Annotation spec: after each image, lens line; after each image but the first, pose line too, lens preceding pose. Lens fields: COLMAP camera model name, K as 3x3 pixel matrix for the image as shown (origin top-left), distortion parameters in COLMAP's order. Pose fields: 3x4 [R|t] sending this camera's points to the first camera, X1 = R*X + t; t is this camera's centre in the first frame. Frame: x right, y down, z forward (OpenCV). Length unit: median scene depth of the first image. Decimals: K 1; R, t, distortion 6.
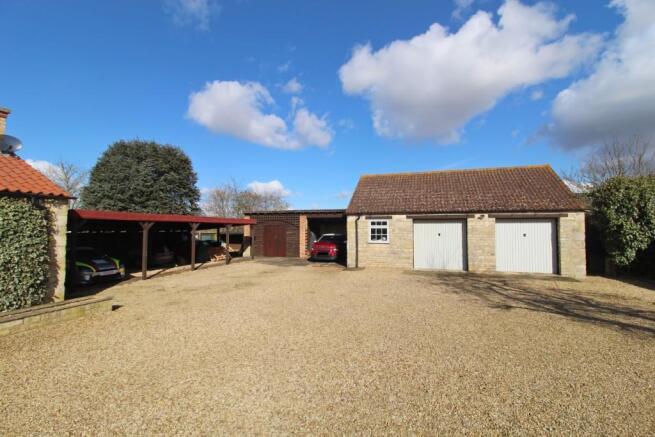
lens RADIAL K [[307.1, 0, 327.4], [0, 307.1, 217.0], [0, 0, 1]] dist [-0.020302, -0.000328]
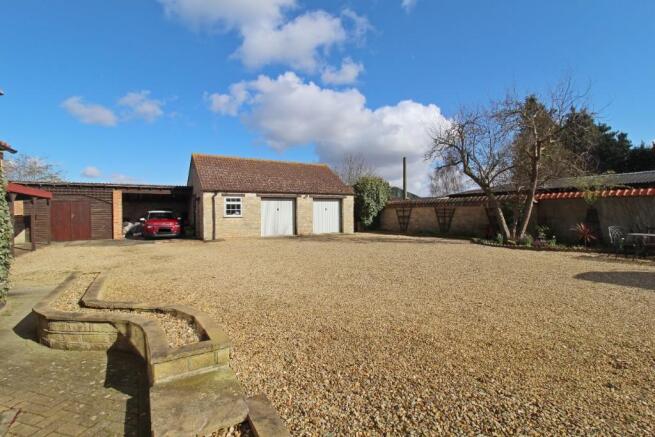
lens RADIAL K [[307.1, 0, 326.4], [0, 307.1, 218.0], [0, 0, 1]] dist [-0.020302, -0.000328]
pose [[0.648982, -0.021916, 0.760488, -0.513295], [-0.023633, 0.998522, 0.048944, 0.025077], [-0.760437, -0.049736, 0.647505, -0.026043]]
